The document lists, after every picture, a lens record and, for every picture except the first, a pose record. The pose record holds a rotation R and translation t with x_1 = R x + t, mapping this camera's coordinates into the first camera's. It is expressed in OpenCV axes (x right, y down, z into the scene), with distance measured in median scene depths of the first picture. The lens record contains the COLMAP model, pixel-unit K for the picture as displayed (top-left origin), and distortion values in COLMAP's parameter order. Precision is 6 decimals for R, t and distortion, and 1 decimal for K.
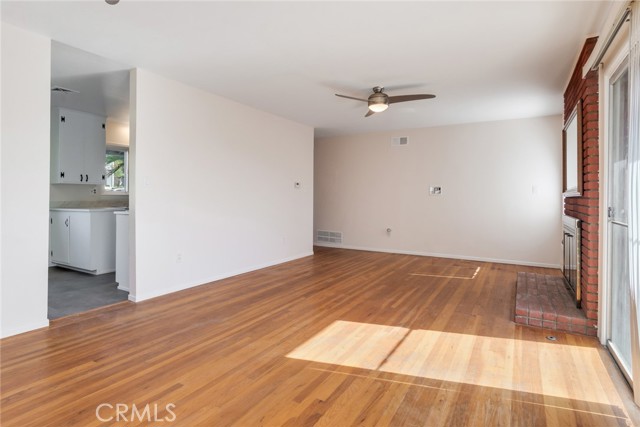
lens RADIAL K [[339.3, 0, 317.5], [0, 339.3, 197.3], [0, 0, 1]] dist [0.004499, -0.000644]
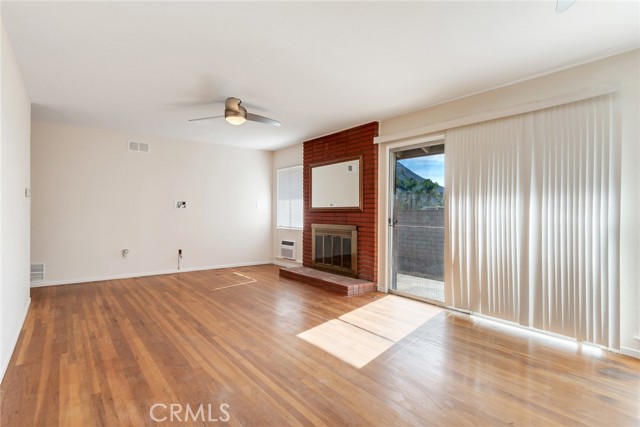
lens RADIAL K [[339.3, 0, 315.6], [0, 339.3, 213.1], [0, 0, 1]] dist [0.004499, -0.000644]
pose [[0.377389, -0.007085, 0.926028, -0.980579], [-0.000829, 0.999968, 0.007988, -0.011038], [-0.926054, -0.003783, 0.377371, 0.655969]]
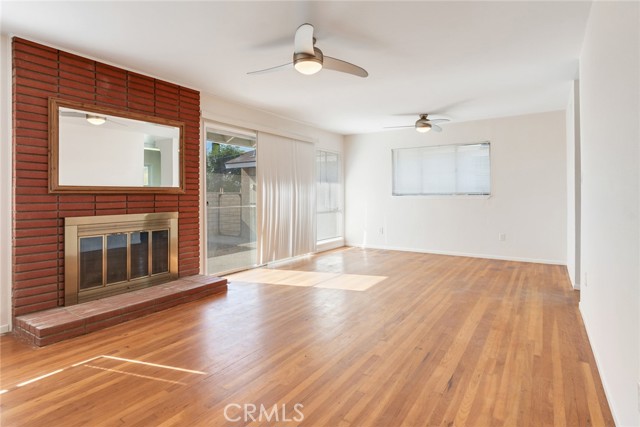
lens RADIAL K [[339.3, 0, 313.0], [0, 339.3, 195.2], [0, 0, 1]] dist [0.004499, -0.000644]
pose [[-0.998466, -0.005718, 0.055065, 0.210215], [-0.005425, 0.999970, 0.005475, -0.008664], [-0.055095, 0.005168, -0.998468, 2.644924]]
